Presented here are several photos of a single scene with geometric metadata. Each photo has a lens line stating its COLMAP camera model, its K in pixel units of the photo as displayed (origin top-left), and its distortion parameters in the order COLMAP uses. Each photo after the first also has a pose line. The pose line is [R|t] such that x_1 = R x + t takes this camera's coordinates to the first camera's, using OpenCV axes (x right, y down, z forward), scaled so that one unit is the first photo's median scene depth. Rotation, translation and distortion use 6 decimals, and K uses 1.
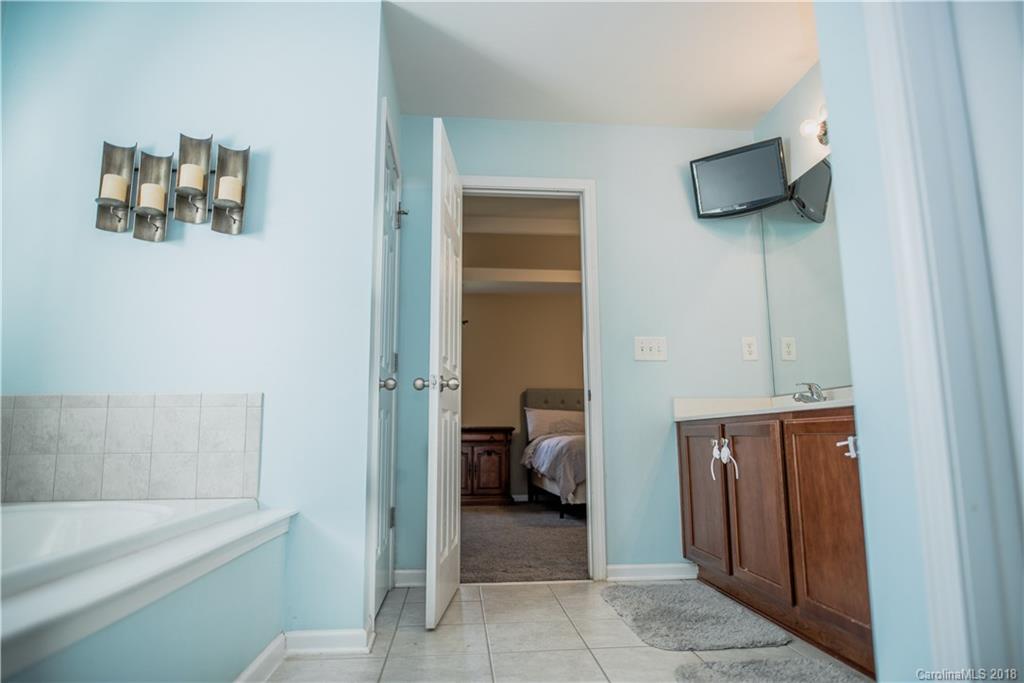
lens RADIAL K [[586.9, 0, 512.0], [0, 586.9, 341.5], [0, 0, 1]] dist [-0.020714, -0.000789]
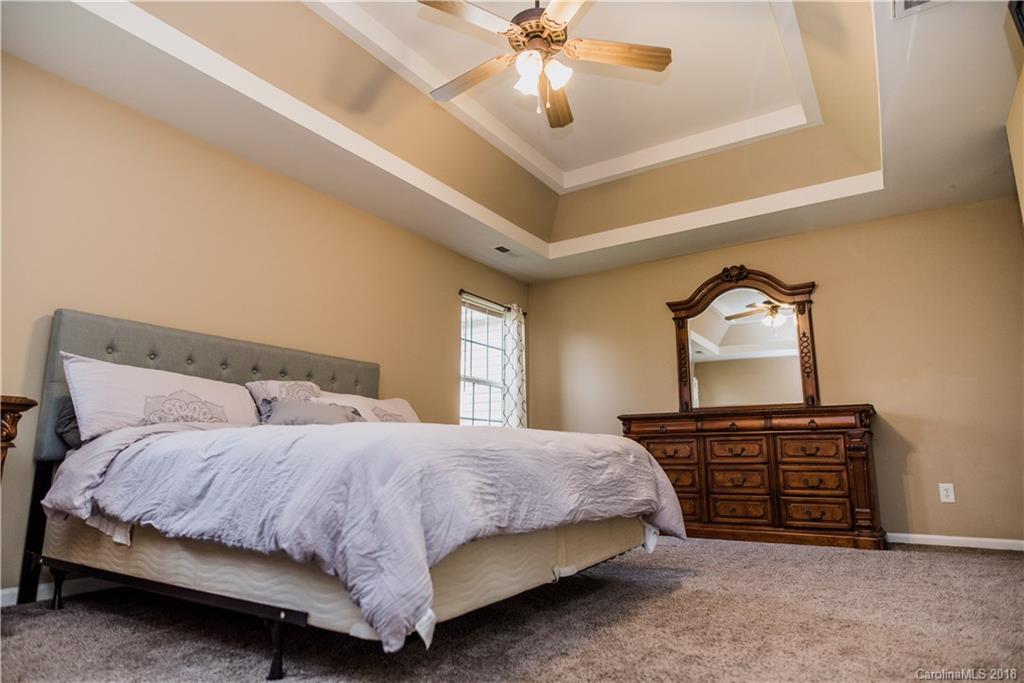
lens RADIAL K [[586.9, 0, 512.0], [0, 586.9, 341.5], [0, 0, 1]] dist [-0.020714, -0.000789]
pose [[0.629829, 0.150405, 0.762033, -0.084551], [-0.132254, 0.987513, -0.085599, 0.104841], [-0.765392, -0.046869, 0.641856, 0.568453]]
